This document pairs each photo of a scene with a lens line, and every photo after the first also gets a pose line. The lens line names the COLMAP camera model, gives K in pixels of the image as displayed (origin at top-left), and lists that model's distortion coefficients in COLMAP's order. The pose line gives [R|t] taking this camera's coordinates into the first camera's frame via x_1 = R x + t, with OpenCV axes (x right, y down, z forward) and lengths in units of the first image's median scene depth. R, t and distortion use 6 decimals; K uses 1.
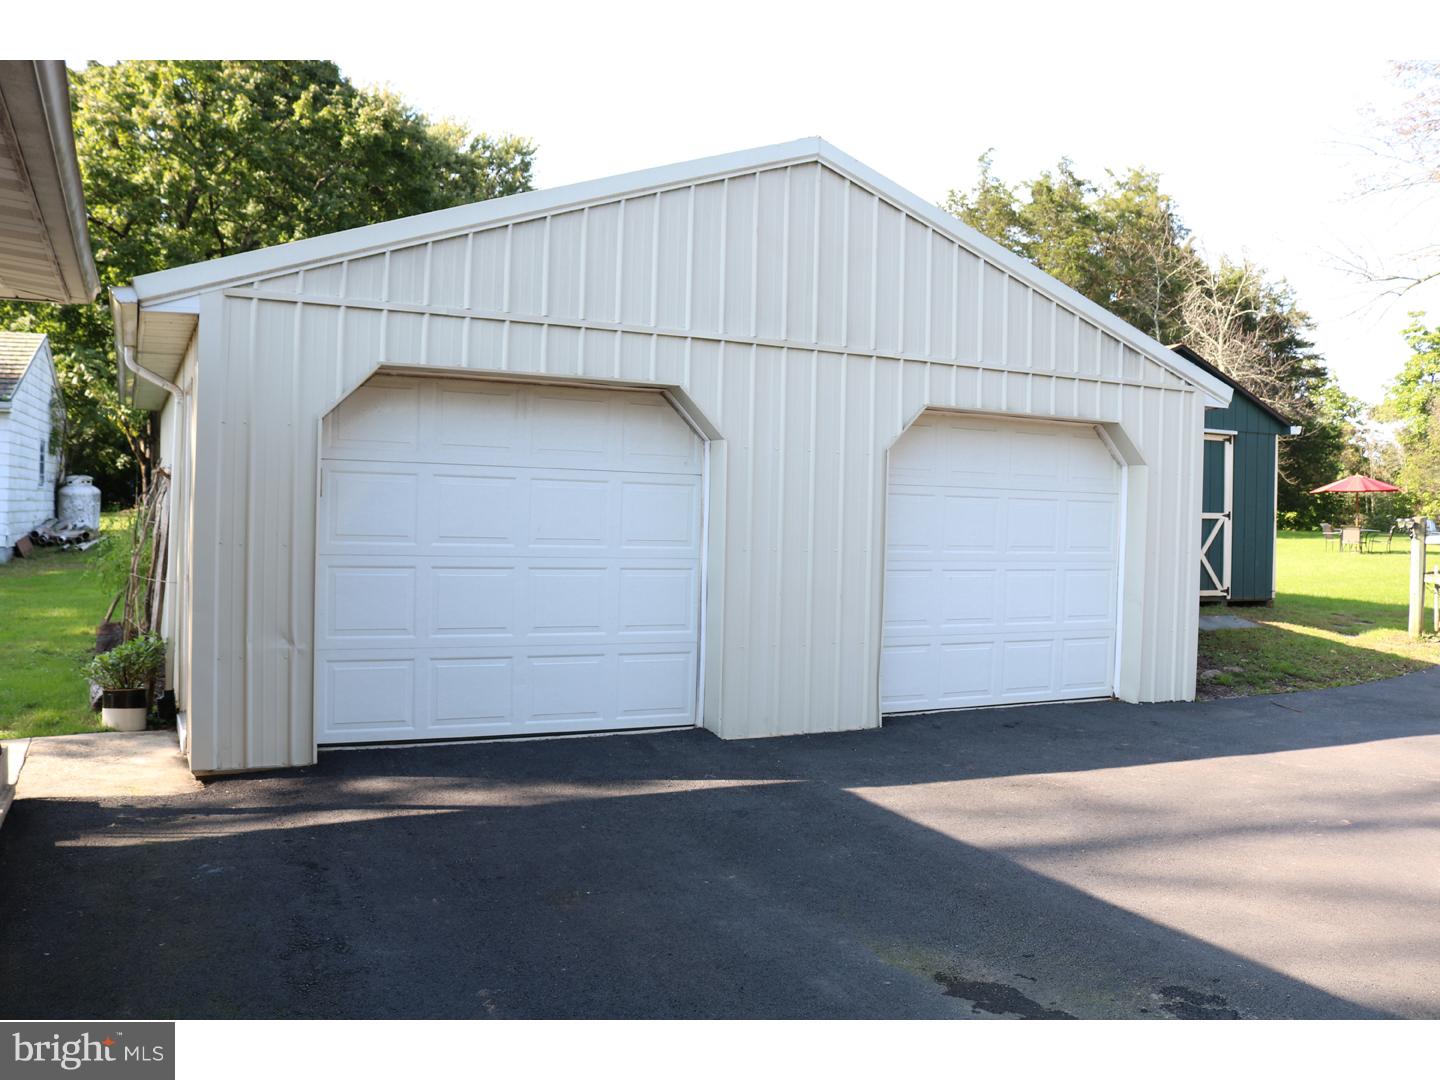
lens RADIAL K [[1218.1, 0, 715.7], [0, 1218.1, 535.8], [0, 0, 1]] dist [-0.134190, 0.111074]
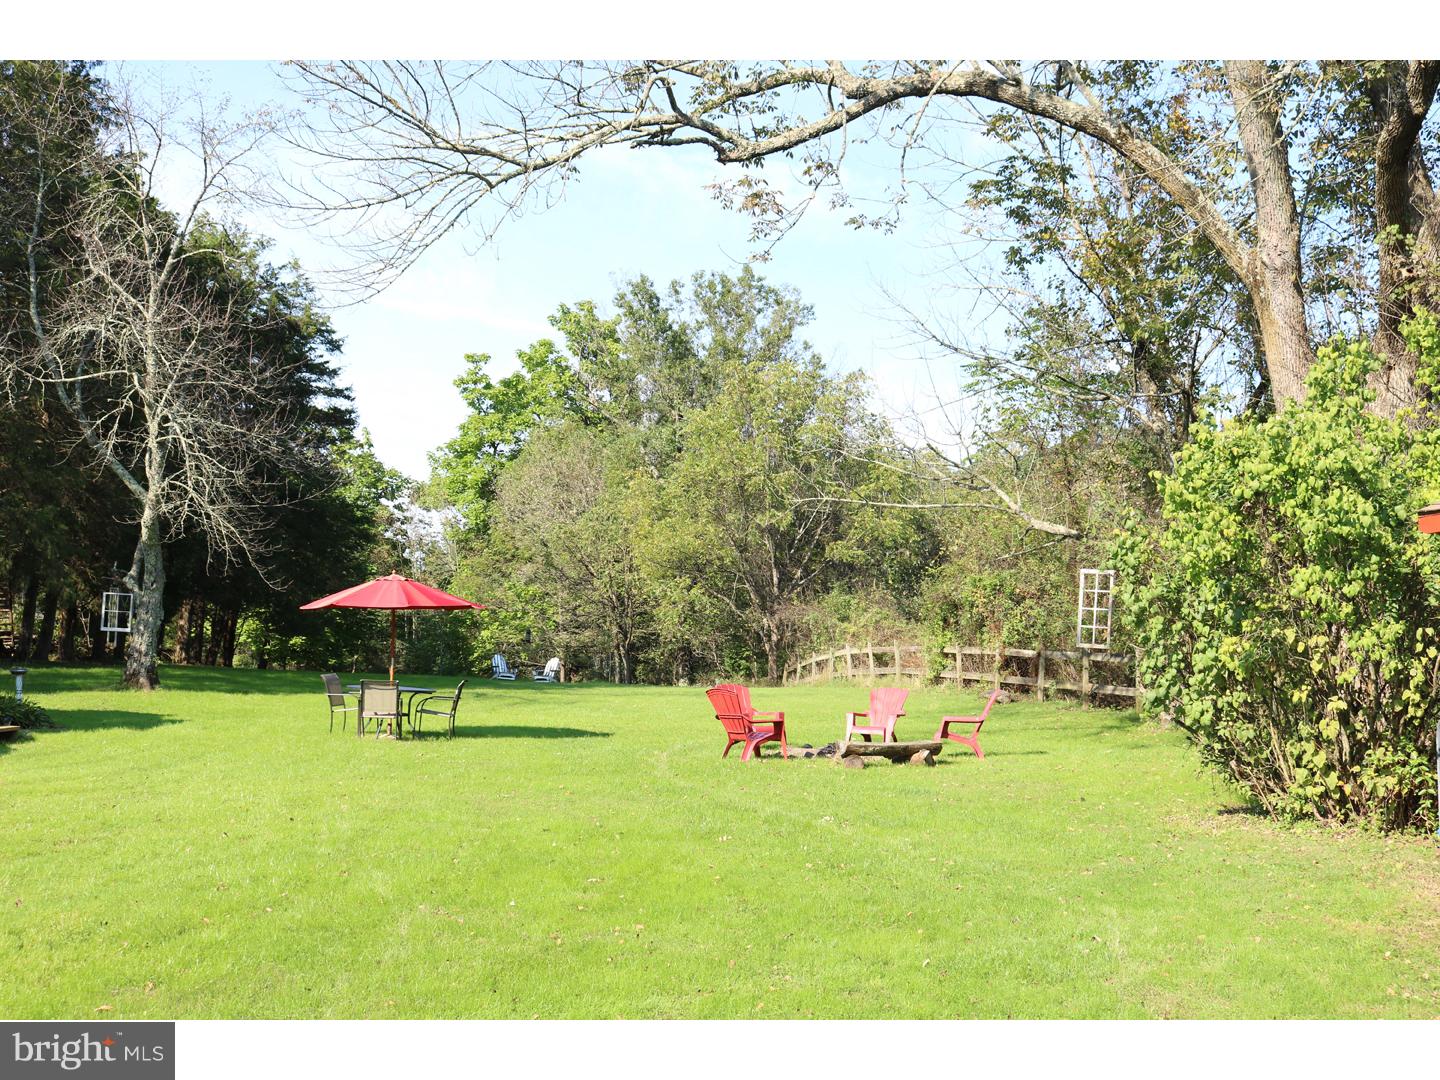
lens RADIAL K [[1608.1, 0, 719.6], [0, 1608.1, 541.1], [0, 0, 1]] dist [-0.071165, 0.000000]
pose [[0.766187, 0.047958, 0.640826, 0.263092], [-0.000486, 0.997254, -0.074051, -0.019343], [-0.642617, 0.056425, 0.764107, 0.484802]]
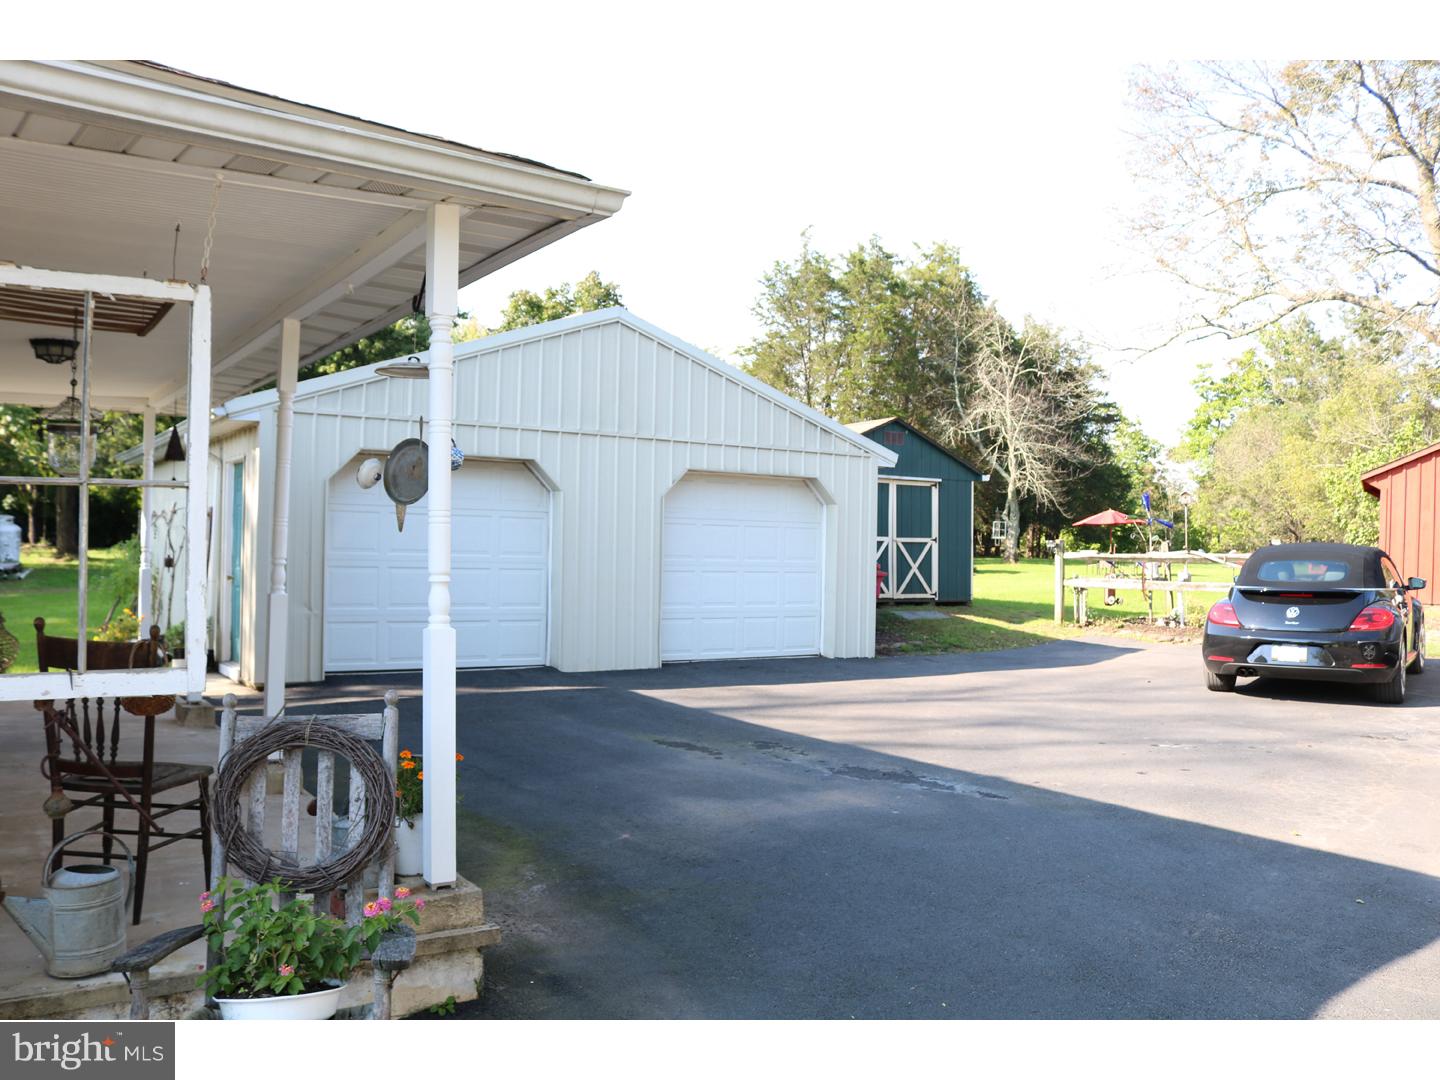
lens RADIAL K [[1218.1, 0, 720.7], [0, 1218.1, 547.9], [0, 0, 1]] dist [-0.134190, 0.111074]
pose [[0.992624, -0.006670, 0.121053, 0.005944], [0.009246, 0.999742, -0.020728, 0.009684], [-0.120884, 0.021695, 0.992430, -0.185677]]
